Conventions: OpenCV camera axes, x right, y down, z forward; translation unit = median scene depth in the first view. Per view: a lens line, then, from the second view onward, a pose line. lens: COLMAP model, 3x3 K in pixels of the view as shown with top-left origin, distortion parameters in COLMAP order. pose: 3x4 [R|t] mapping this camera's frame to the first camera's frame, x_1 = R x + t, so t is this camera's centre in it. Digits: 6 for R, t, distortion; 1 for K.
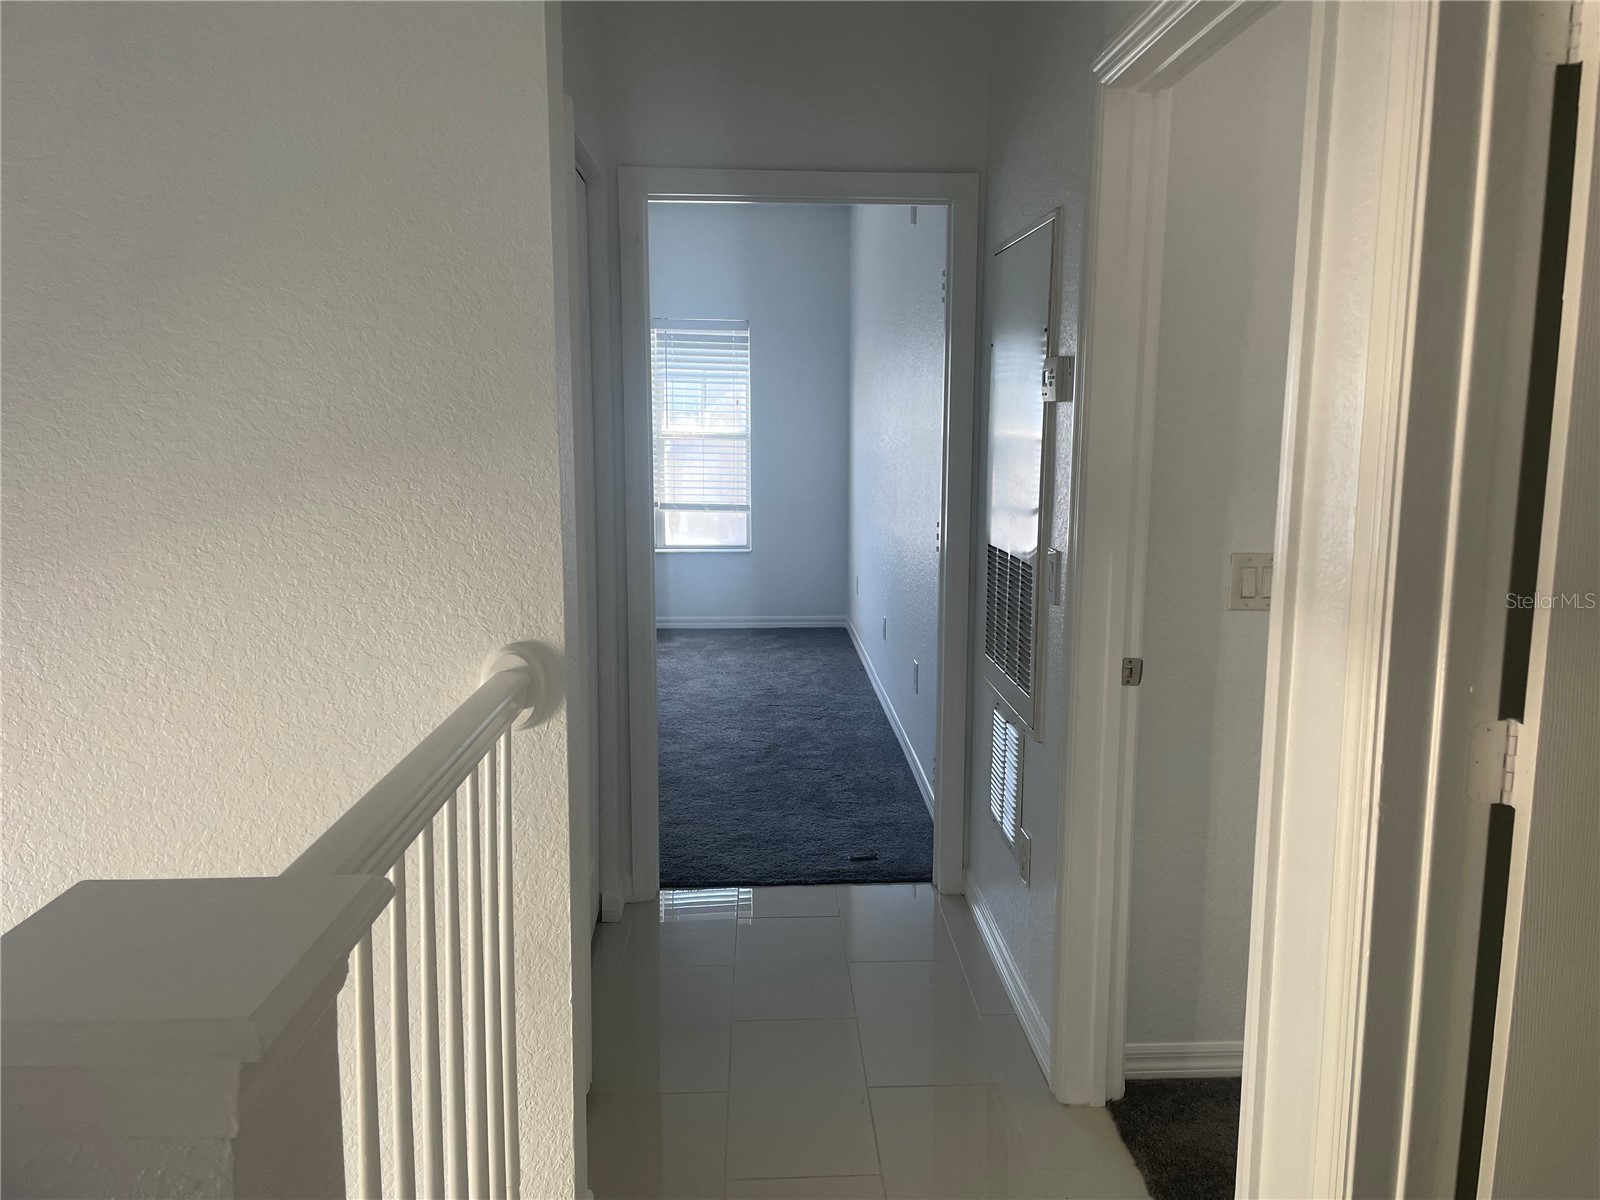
lens RADIAL K [[1213.2, 0, 803.5], [0, 1213.2, 595.5], [0, 0, 1]] dist [0.009310, -0.004254]
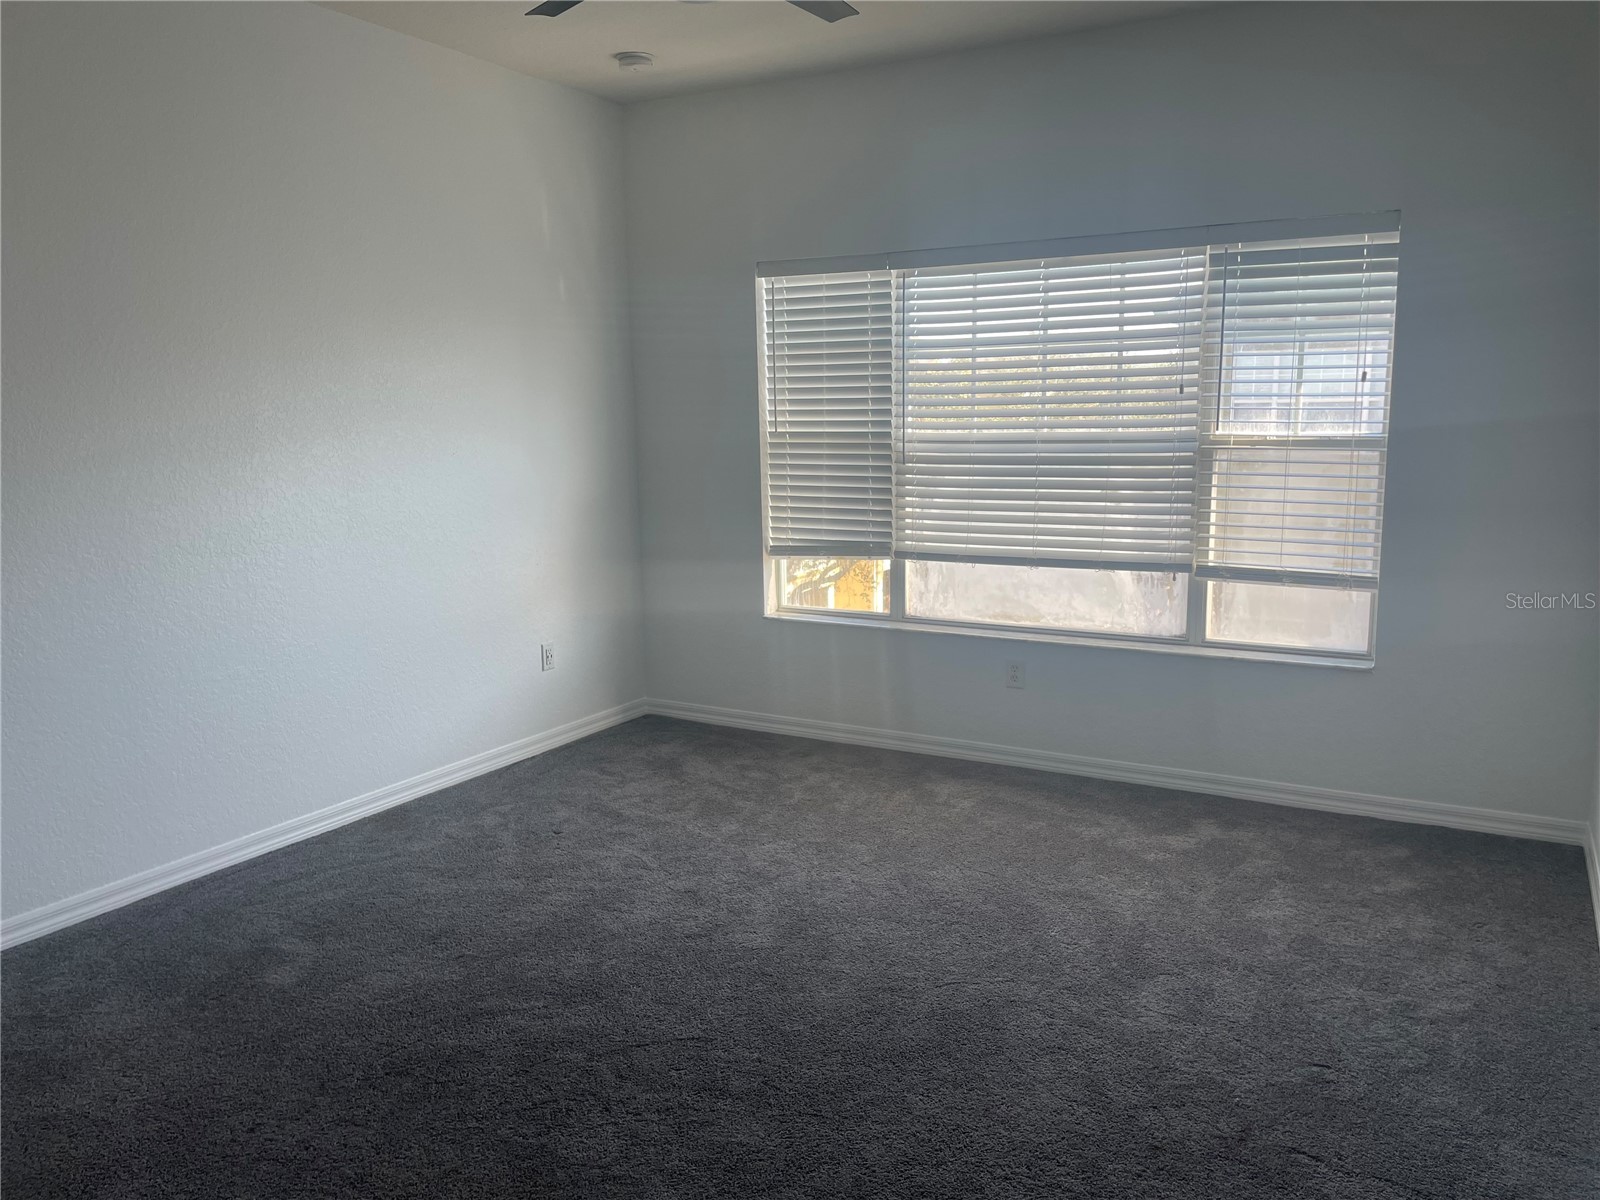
lens RADIAL K [[1213.2, 0, 797.3], [0, 1213.2, 603.7], [0, 0, 1]] dist [0.009310, -0.004254]
pose [[0.837358, 0.066520, -0.542593, 0.029213], [-0.067319, 0.997562, 0.018407, -0.056926], [0.542494, 0.021114, 0.839794, 0.442323]]
